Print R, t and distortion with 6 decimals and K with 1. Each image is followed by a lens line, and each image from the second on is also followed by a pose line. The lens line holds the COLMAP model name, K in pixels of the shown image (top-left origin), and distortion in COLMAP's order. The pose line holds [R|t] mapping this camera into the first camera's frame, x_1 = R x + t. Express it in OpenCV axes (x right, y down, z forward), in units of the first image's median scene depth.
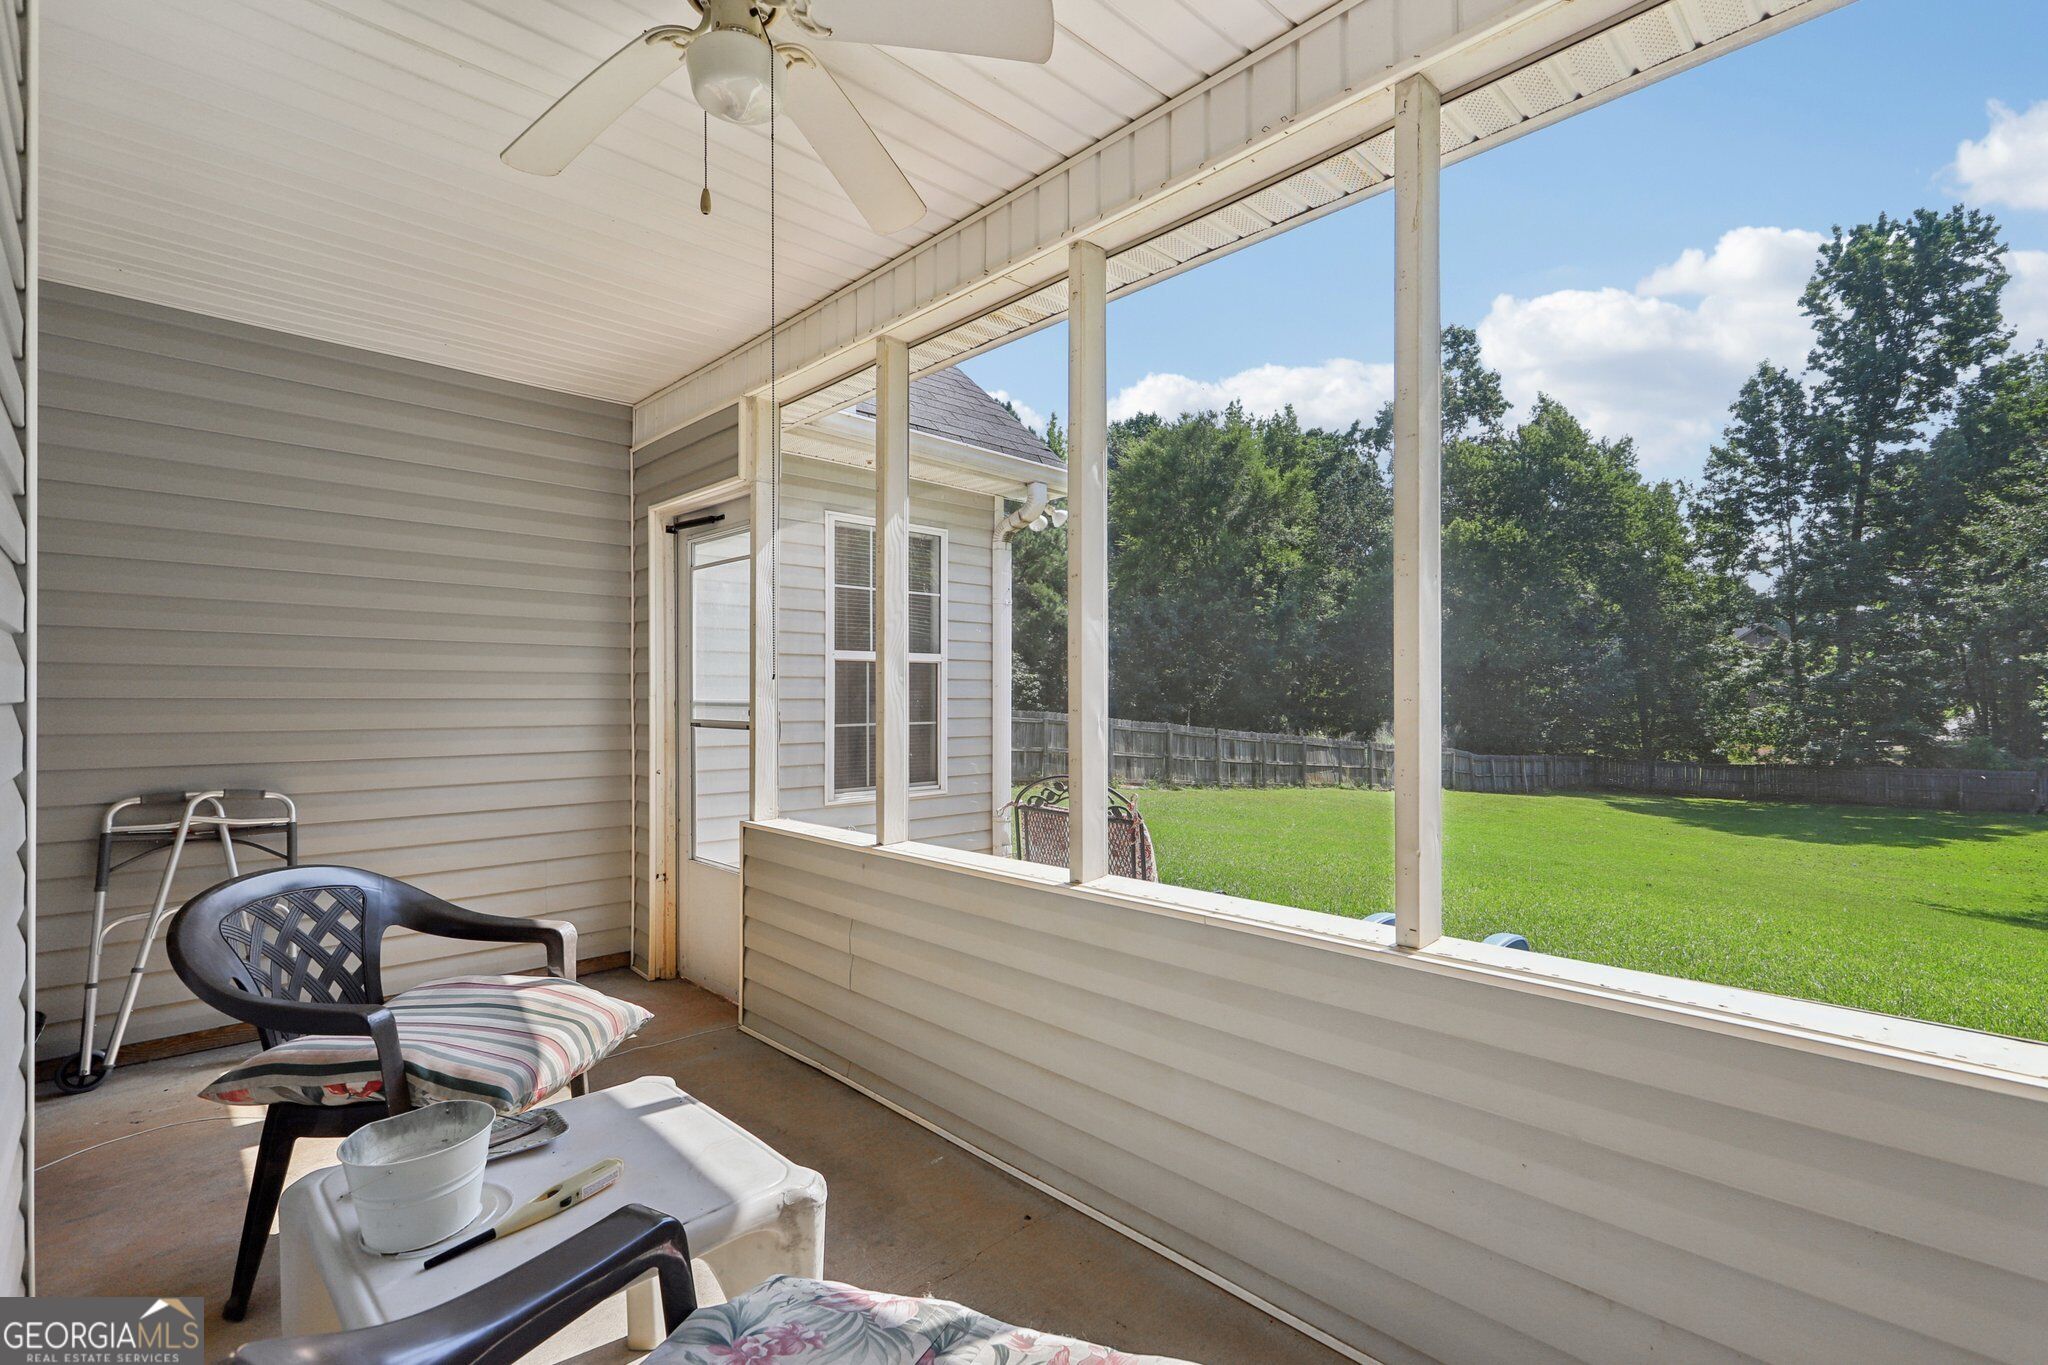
lens RADIAL K [[933.5, 0, 1024.0], [0, 933.5, 682.5], [0, 0, 1]] dist [0.000182, 0.000048]
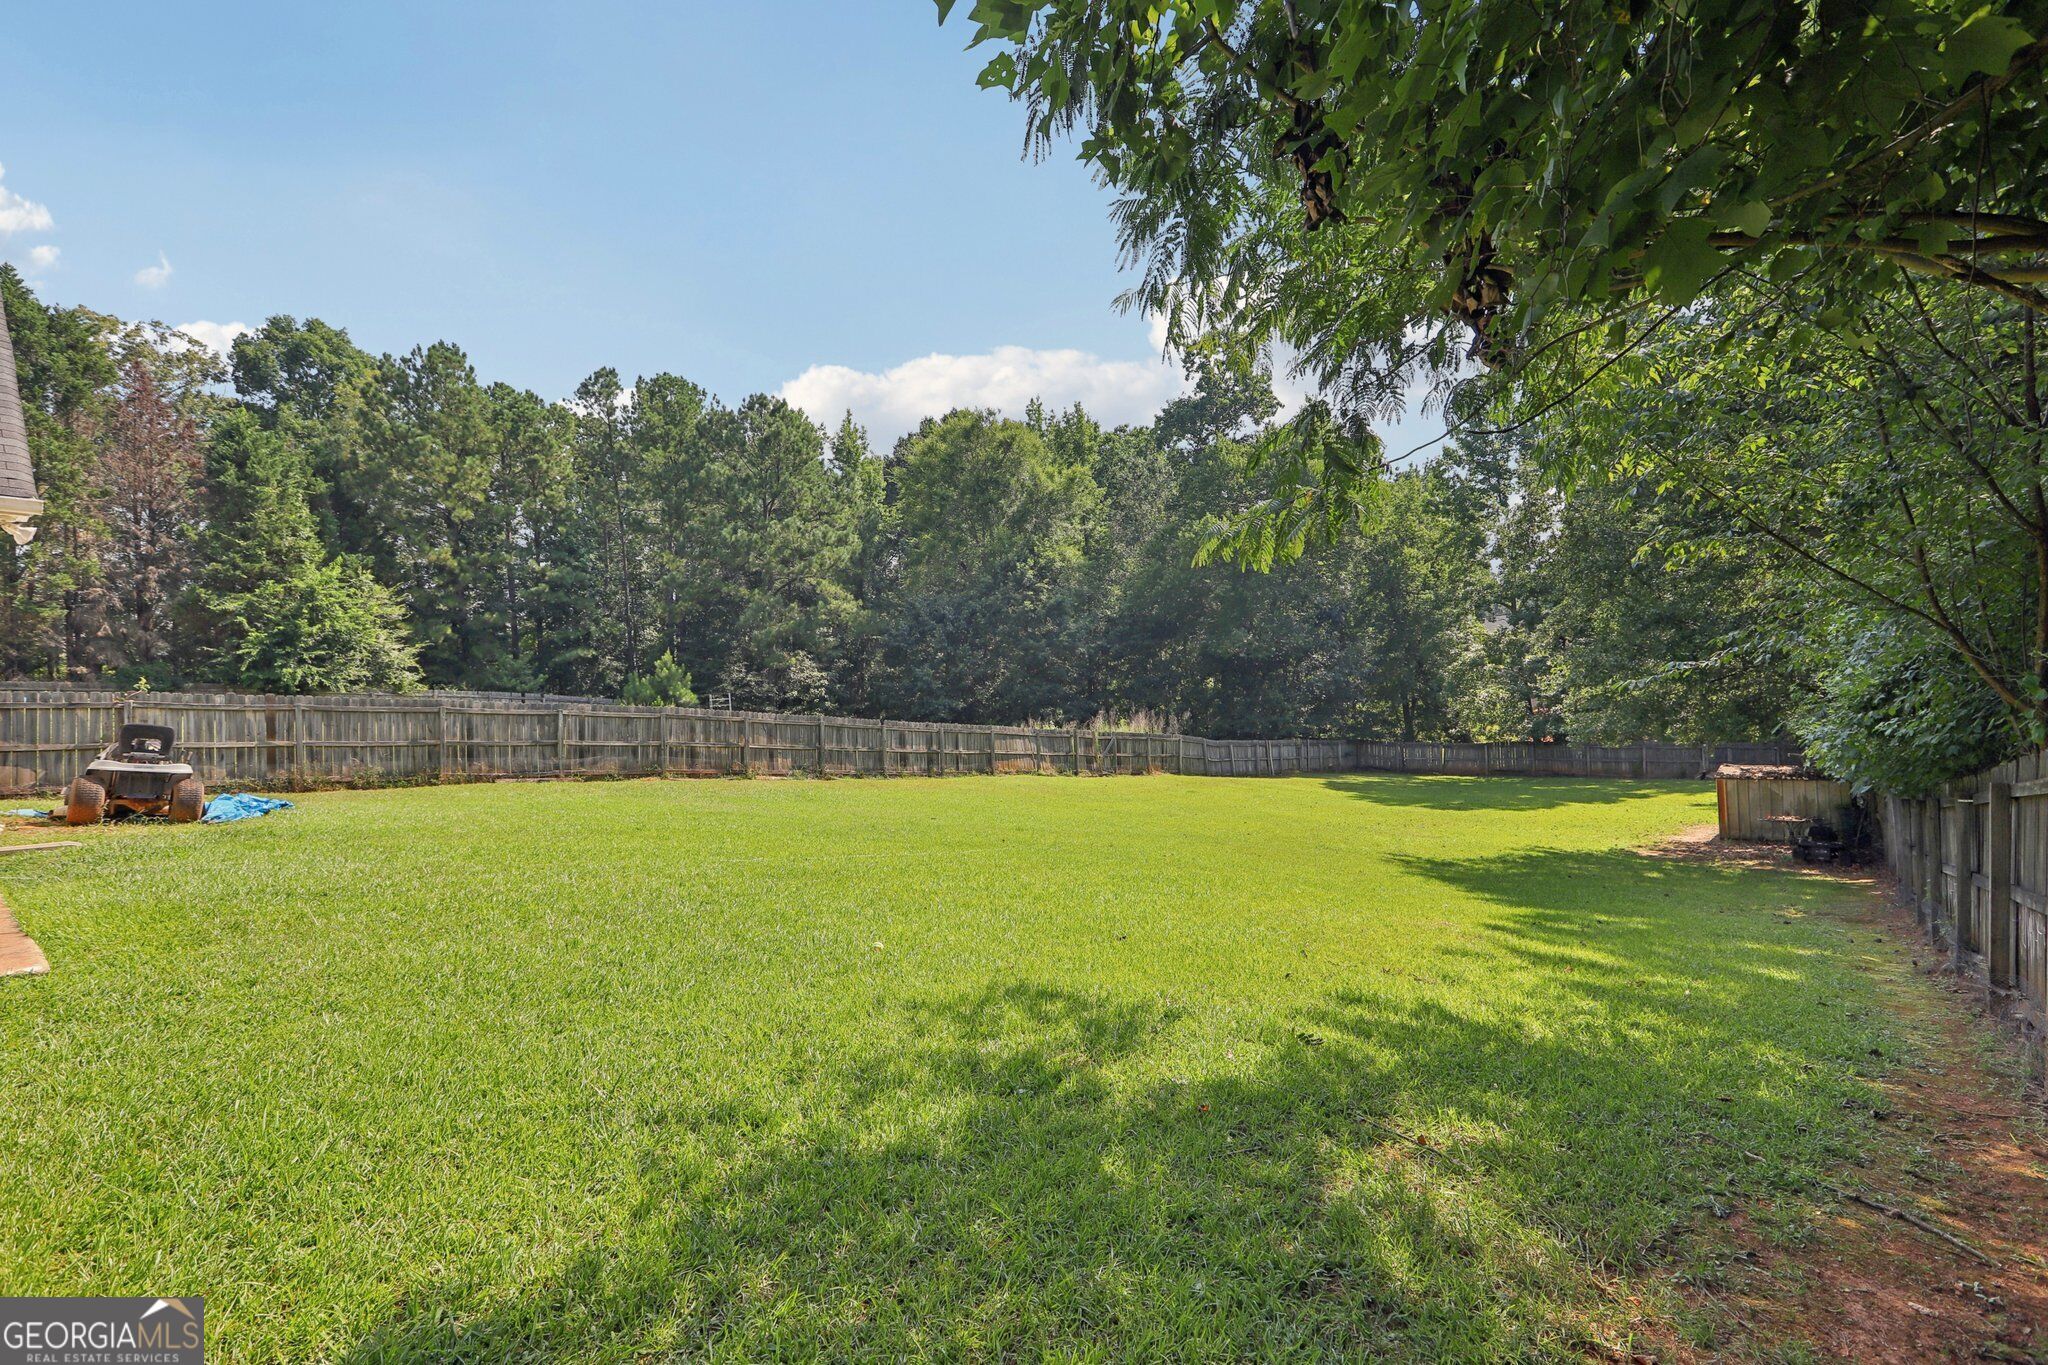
lens RADIAL K [[933.5, 0, 1024.0], [0, 933.5, 682.5], [0, 0, 1]] dist [0.000182, 0.000048]
pose [[0.993946, -0.021534, 0.107737, 0.149480], [0.021838, 0.999760, -0.001645, 0.009234], [-0.107676, 0.003988, 0.994178, -0.008768]]
